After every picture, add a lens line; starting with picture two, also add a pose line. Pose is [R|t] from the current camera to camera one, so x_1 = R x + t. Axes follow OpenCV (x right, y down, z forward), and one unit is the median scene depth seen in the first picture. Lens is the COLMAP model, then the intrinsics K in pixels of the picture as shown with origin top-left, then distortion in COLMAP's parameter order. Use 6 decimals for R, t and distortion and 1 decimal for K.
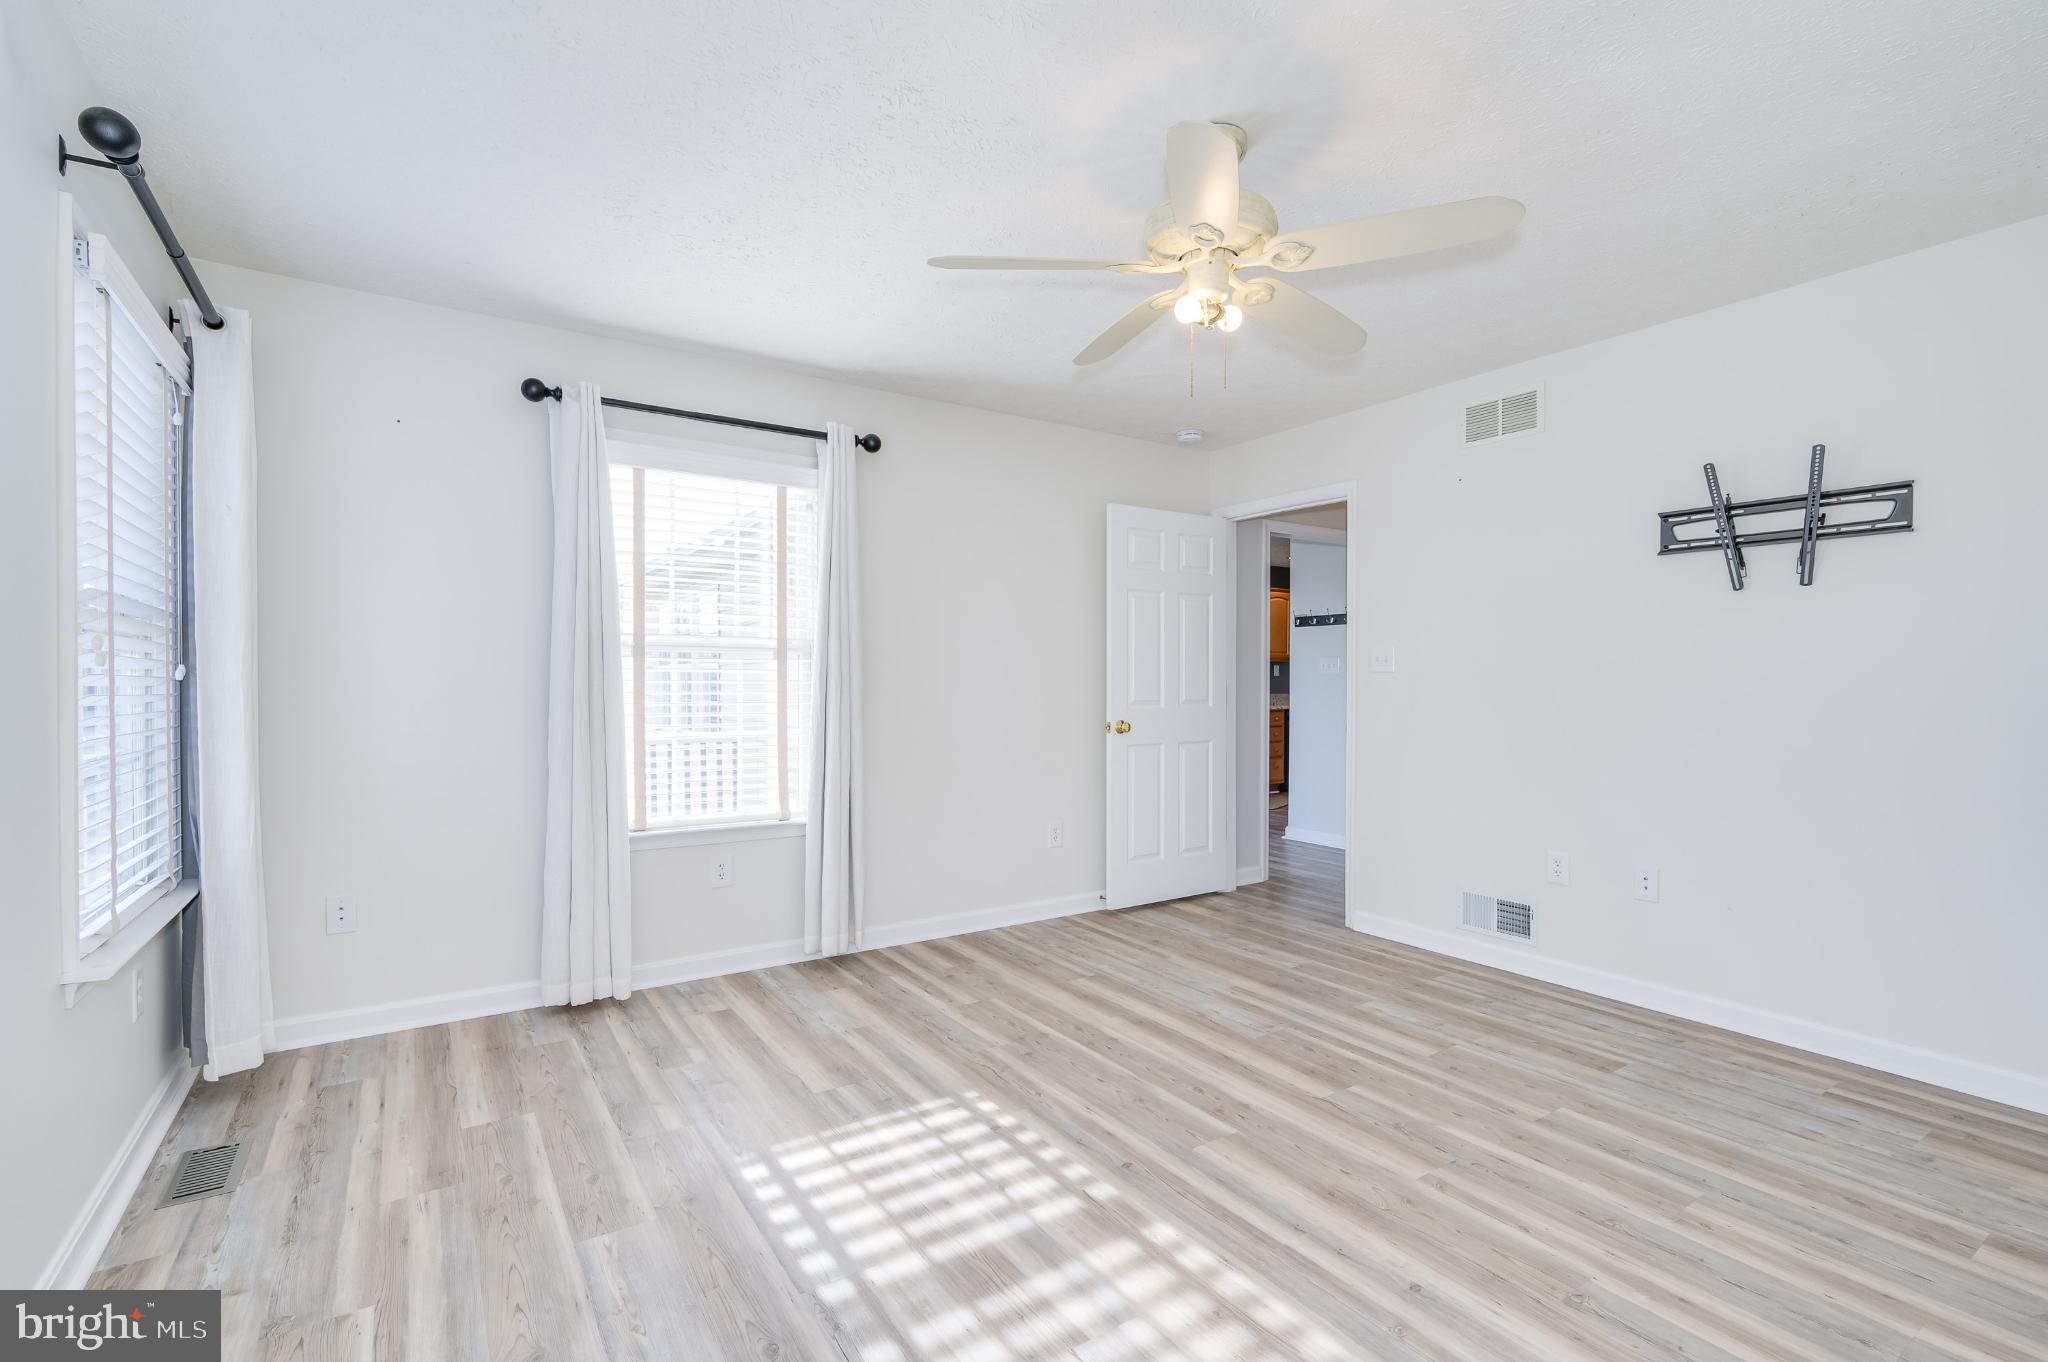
lens RADIAL K [[917.2, 0, 1017.7], [0, 917.2, 681.6], [0, 0, 1]] dist [0.003826, -0.000851]
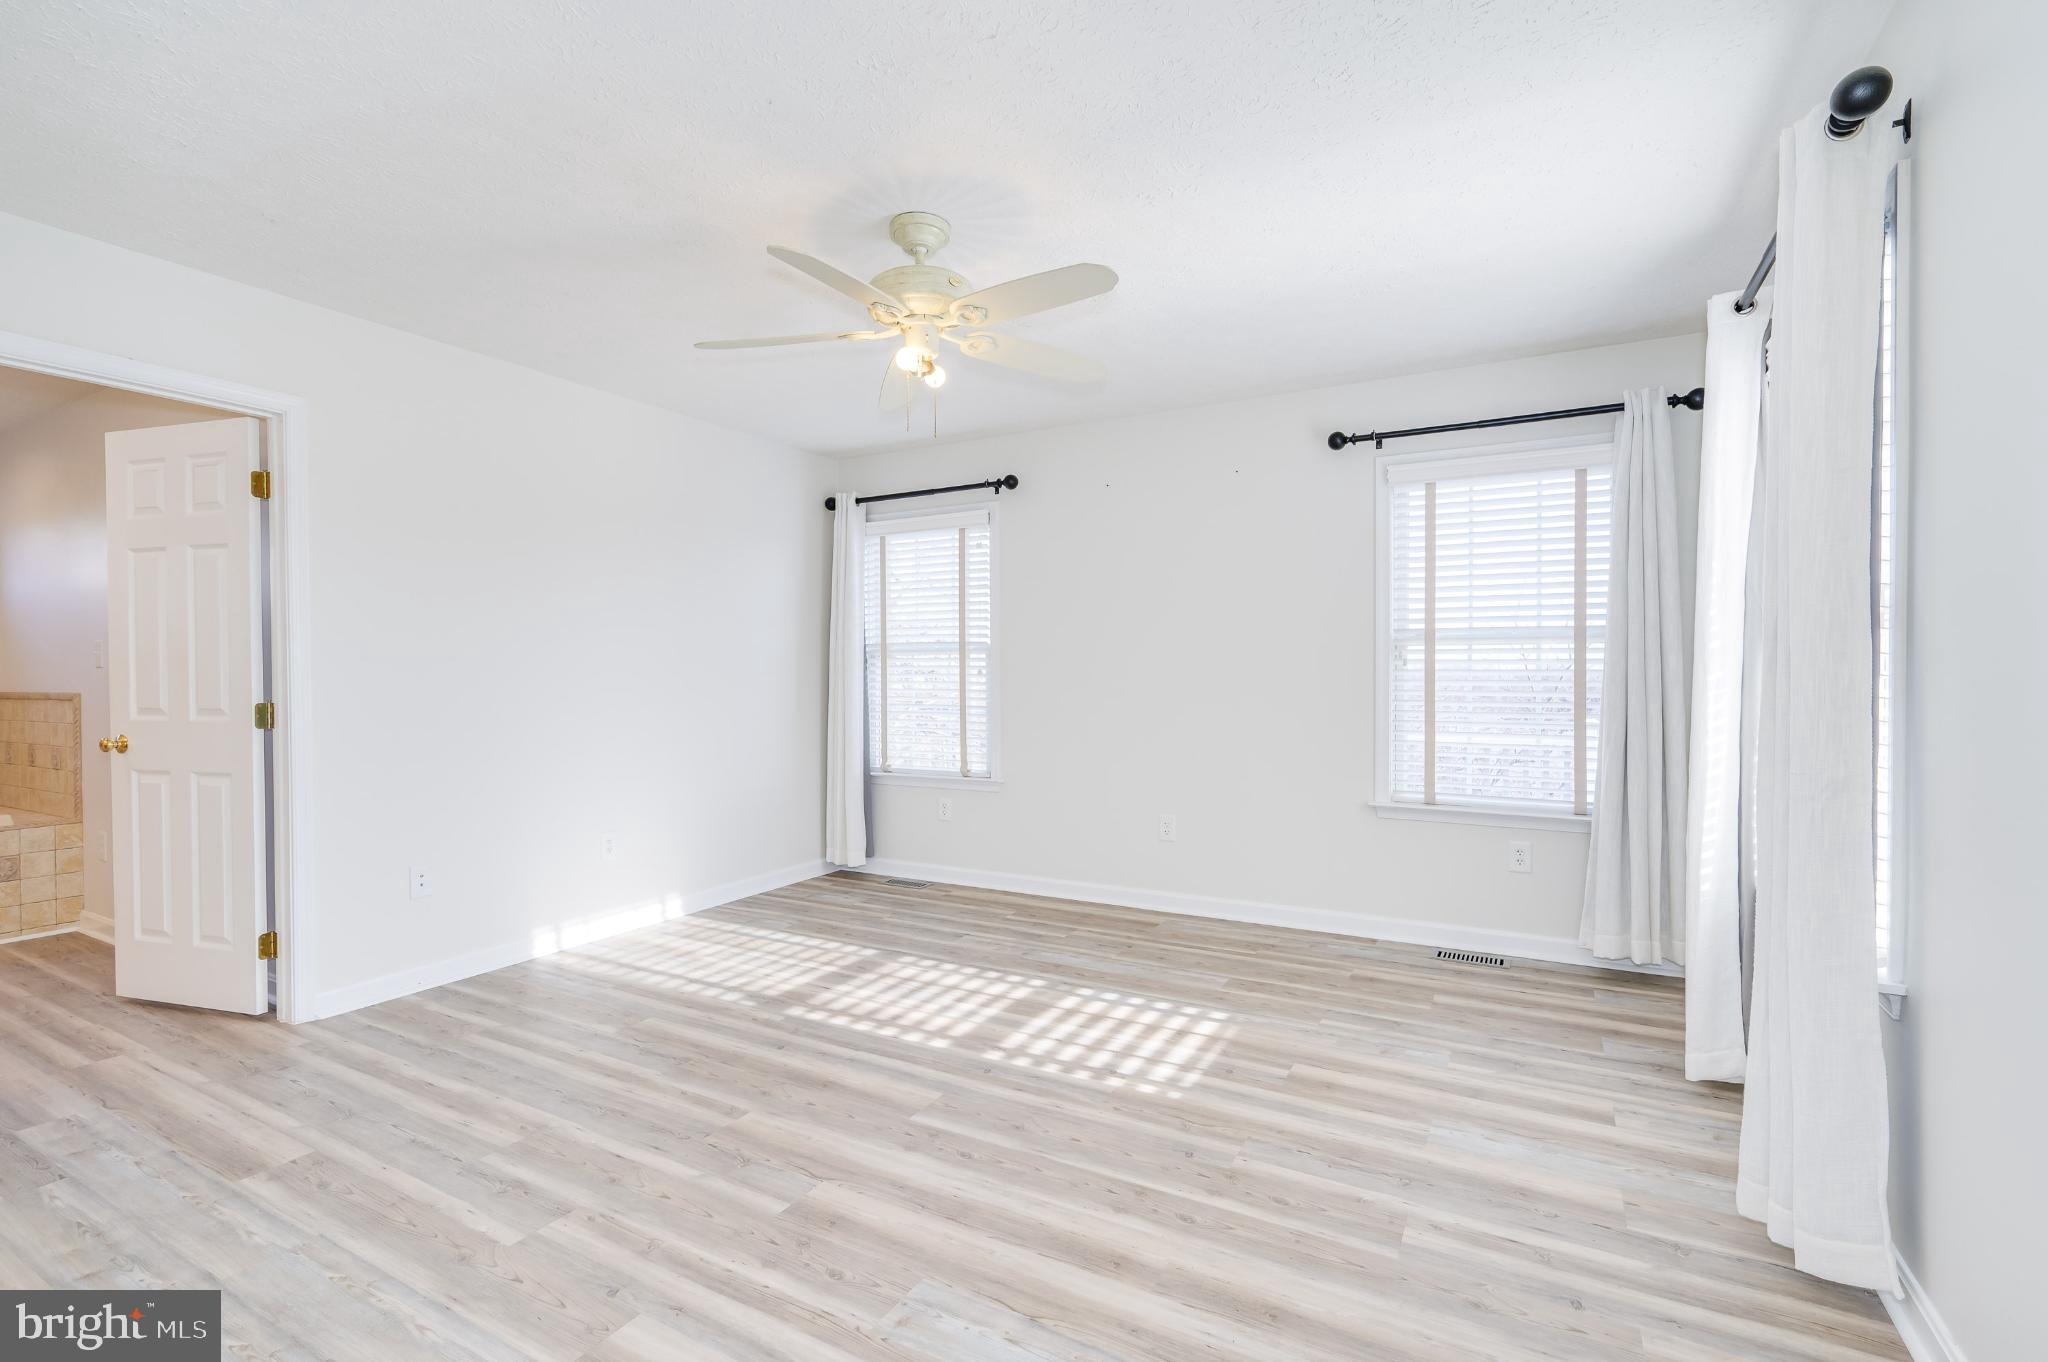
lens RADIAL K [[917.2, 0, 1019.6], [0, 917.2, 689.7], [0, 0, 1]] dist [0.003826, -0.000851]
pose [[-0.887117, 0.009839, -0.461440, 0.616138], [0.001786, 0.999838, 0.017886, -0.001865], [0.461542, 0.015043, -0.886991, 2.016553]]
